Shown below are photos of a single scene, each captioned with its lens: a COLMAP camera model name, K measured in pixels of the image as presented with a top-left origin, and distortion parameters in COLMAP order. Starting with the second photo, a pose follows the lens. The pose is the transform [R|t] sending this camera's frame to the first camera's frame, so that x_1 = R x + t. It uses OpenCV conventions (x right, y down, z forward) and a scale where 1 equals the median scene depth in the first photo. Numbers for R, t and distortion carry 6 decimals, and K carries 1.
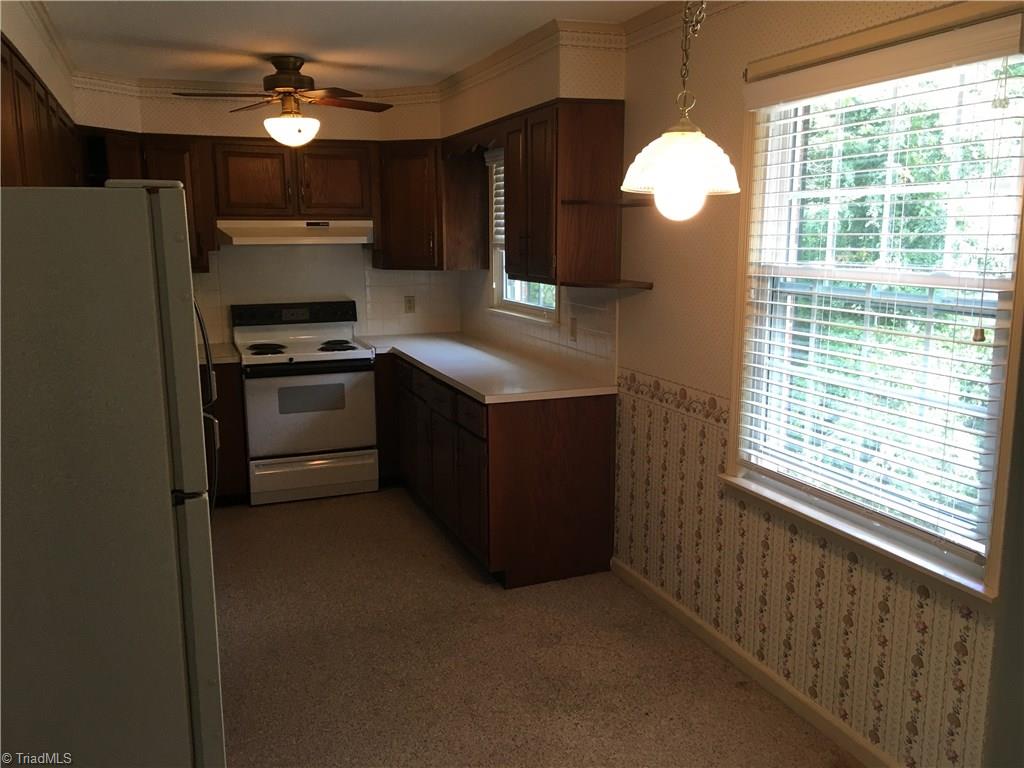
lens RADIAL K [[863.7, 0, 512.0], [0, 863.7, 384.0], [0, 0, 1]] dist [-0.007949, -0.008941]
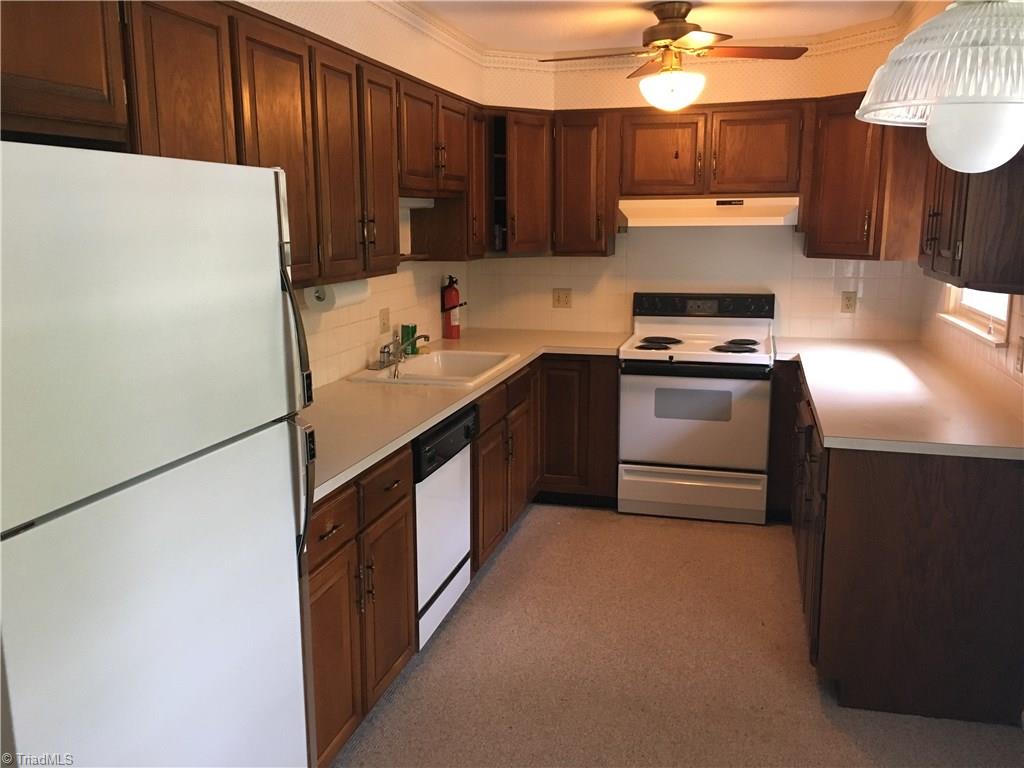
lens RADIAL K [[848.3, 0, 512.0], [0, 848.3, 384.0], [0, 0, 1]] dist [0.005205, -0.008912]
pose [[0.792647, 0.110894, -0.599510, 0.130878], [-0.101268, 0.993607, 0.049900, -0.027343], [0.601211, 0.021158, 0.798810, 0.205987]]
